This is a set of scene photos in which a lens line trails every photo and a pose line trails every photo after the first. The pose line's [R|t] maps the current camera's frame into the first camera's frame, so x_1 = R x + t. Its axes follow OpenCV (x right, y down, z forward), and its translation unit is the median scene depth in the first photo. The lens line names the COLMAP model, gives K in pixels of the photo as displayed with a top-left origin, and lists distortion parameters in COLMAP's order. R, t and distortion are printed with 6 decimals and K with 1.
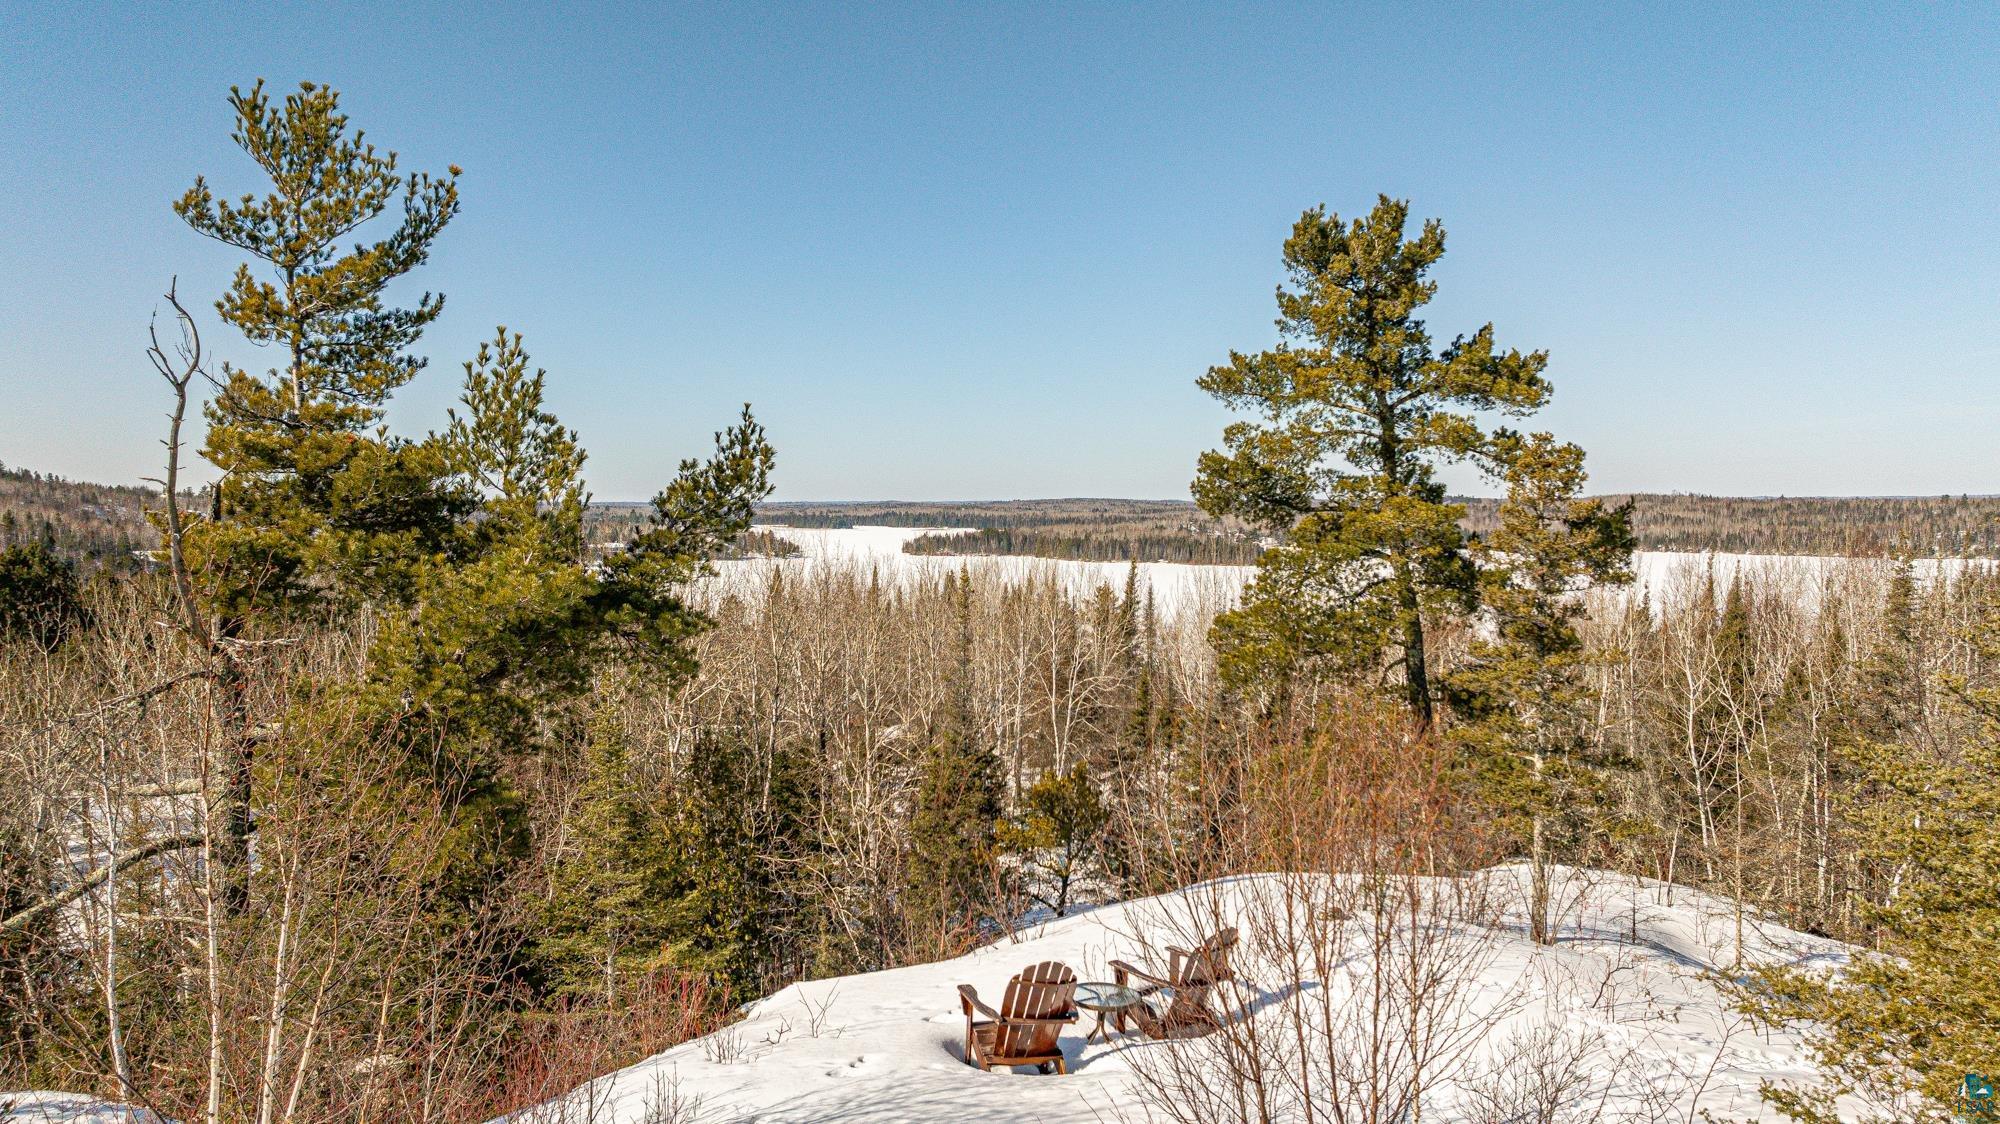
lens RADIAL K [[1421.3, 0, 1000.0], [0, 1421.3, 562.0], [0, 0, 1]] dist [-0.004900, -0.000538]
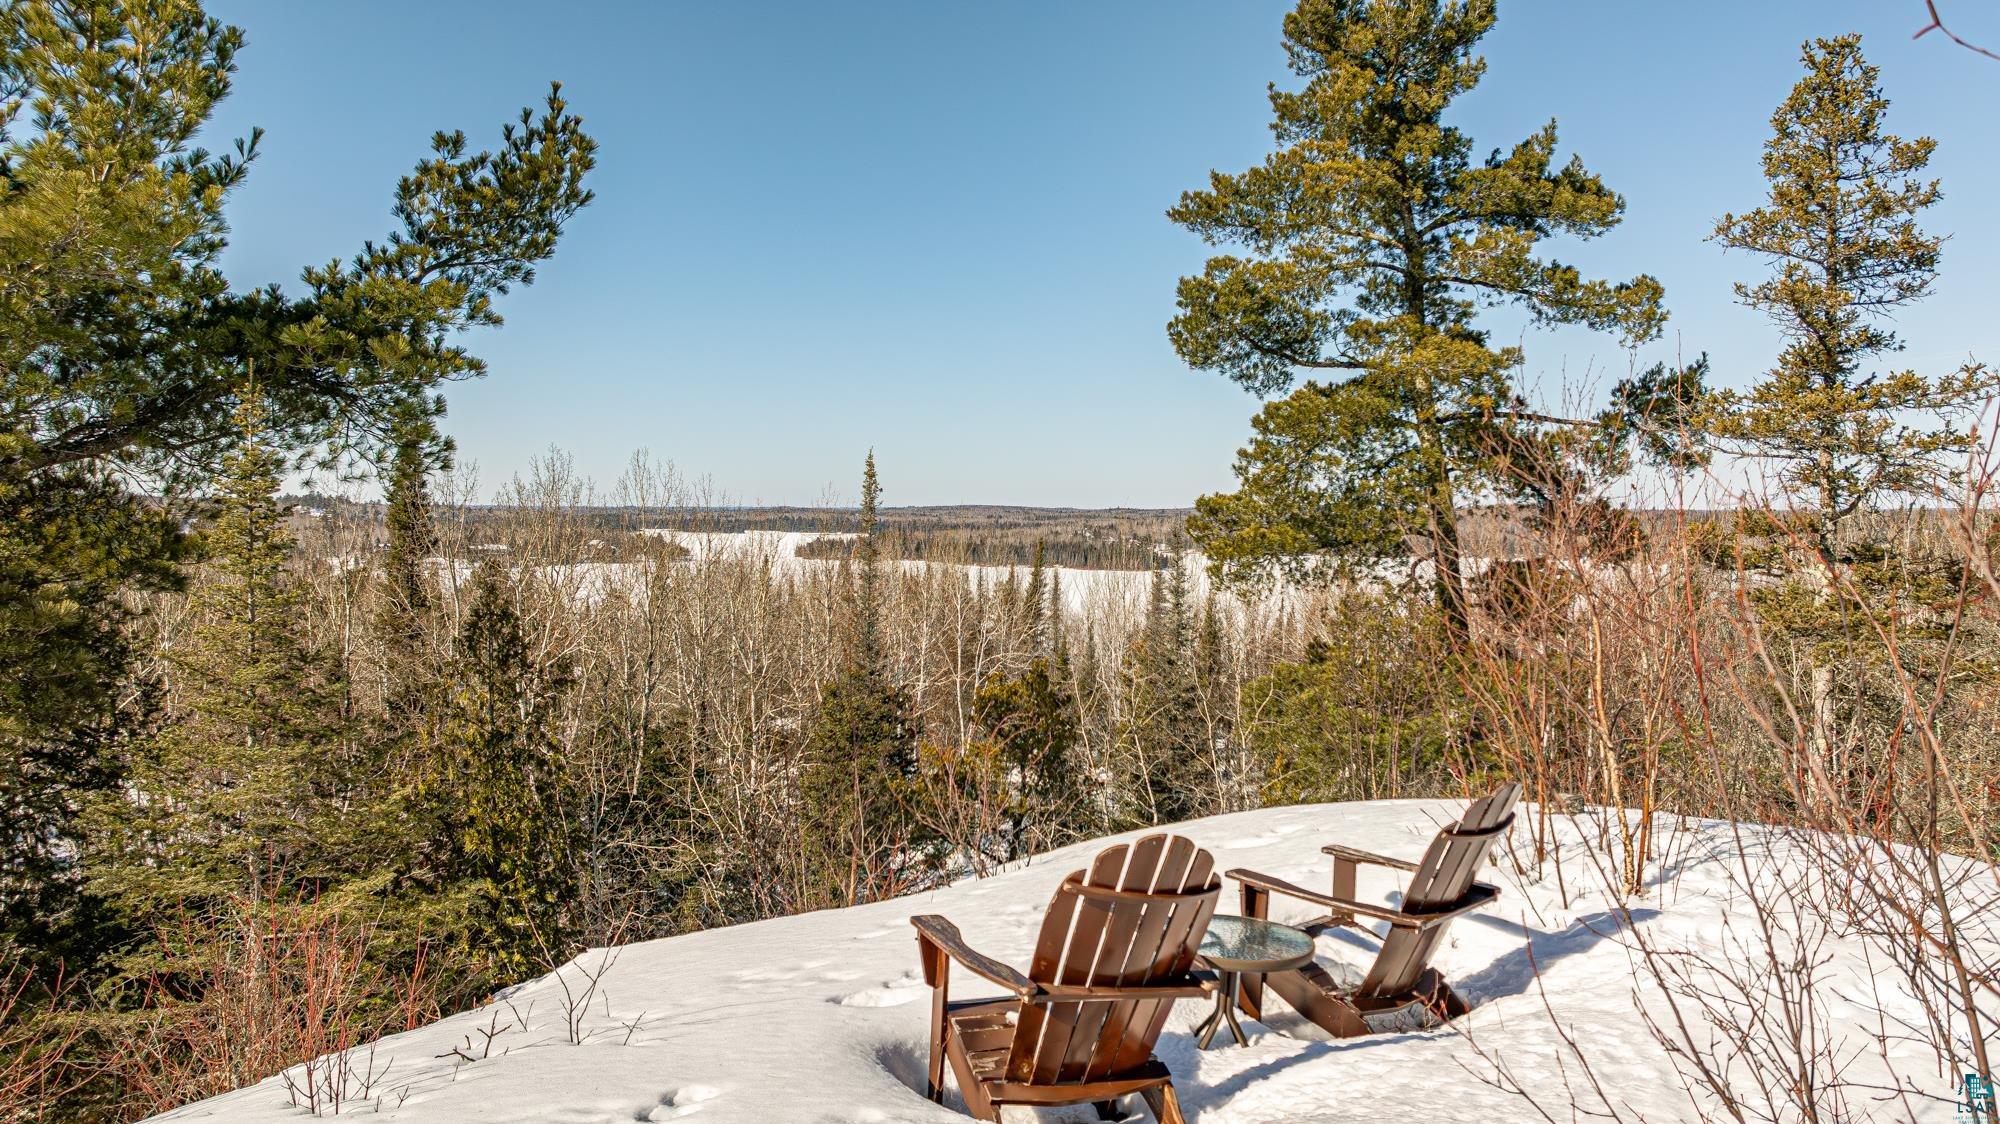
lens RADIAL K [[1401.6, 0, 991.2], [0, 1401.6, 556.2], [0, 0, 1]] dist [-0.010884, -0.001077]
pose [[0.997513, 0.004421, 0.070340, -0.015070], [-0.003354, 0.999878, -0.015283, 0.082860], [-0.070399, 0.015009, 0.997406, 0.243690]]
